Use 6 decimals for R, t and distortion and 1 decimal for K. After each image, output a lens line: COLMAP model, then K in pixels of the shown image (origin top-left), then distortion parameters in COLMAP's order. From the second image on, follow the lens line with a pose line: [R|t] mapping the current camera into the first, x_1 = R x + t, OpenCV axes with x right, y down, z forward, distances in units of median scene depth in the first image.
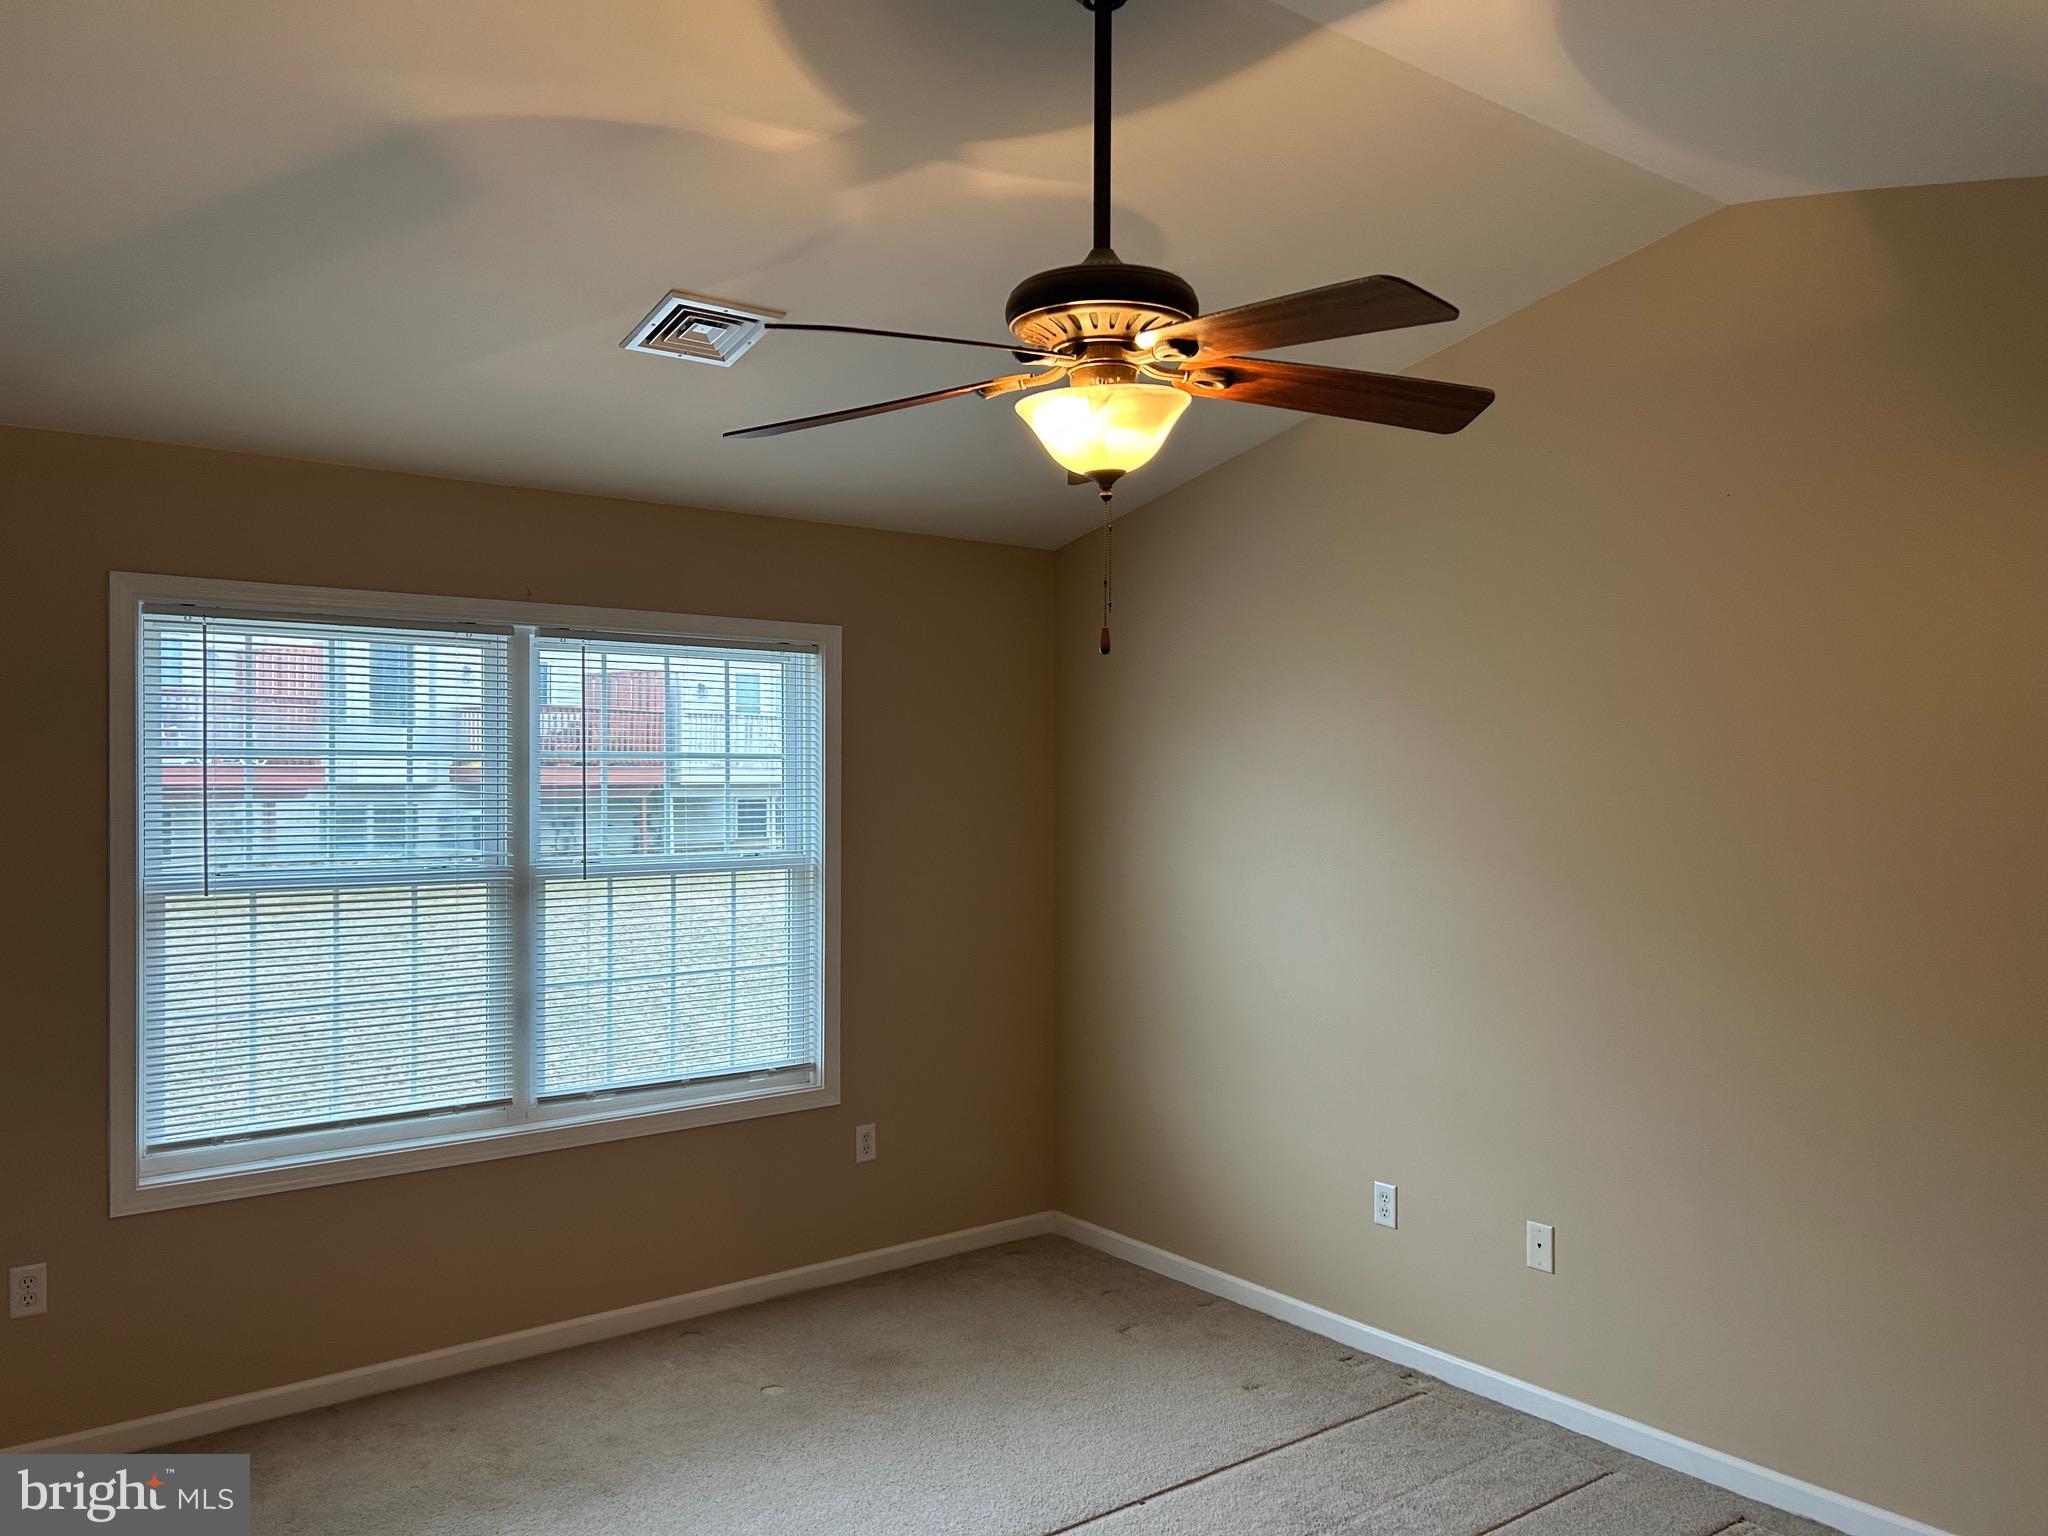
lens RADIAL K [[1539.4, 0, 1019.9], [0, 1539.4, 795.6], [0, 0, 1]] dist [0.067763, -0.069897]
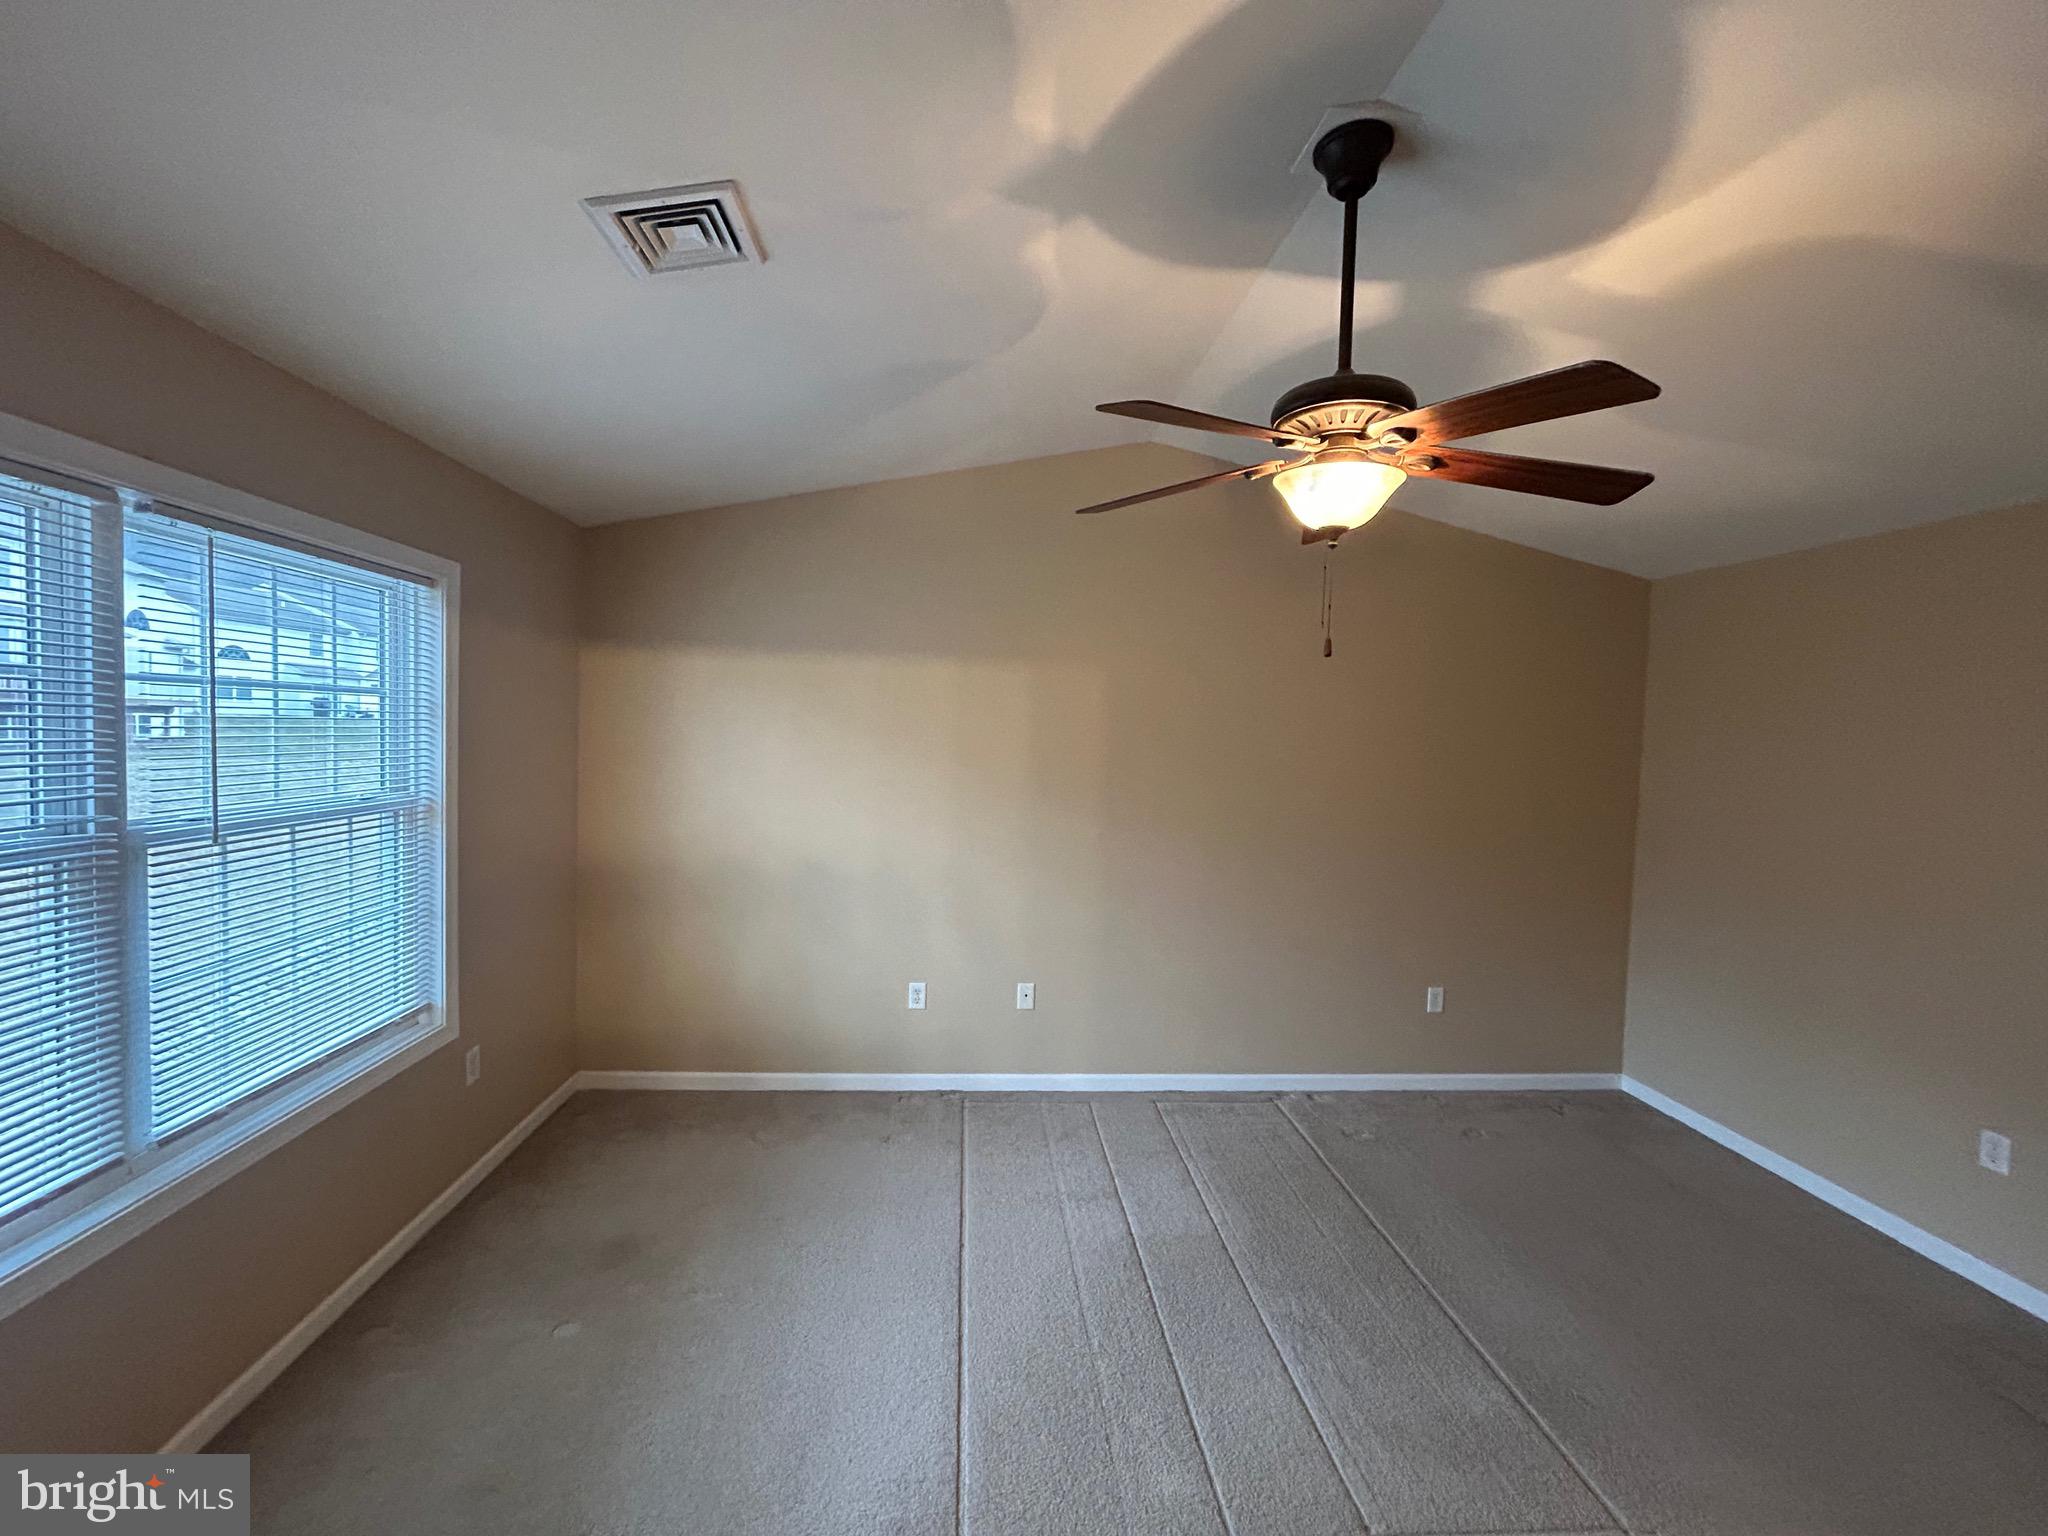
lens RADIAL K [[825.4, 0, 1029.8], [0, 825.4, 771.1], [0, 0, 1]] dist [0.001037, -0.000153]
pose [[0.554355, -0.024411, 0.831922, -0.403809], [-0.021652, 0.998808, 0.043736, -0.007959], [-0.831999, -0.042258, 0.553166, 0.443405]]
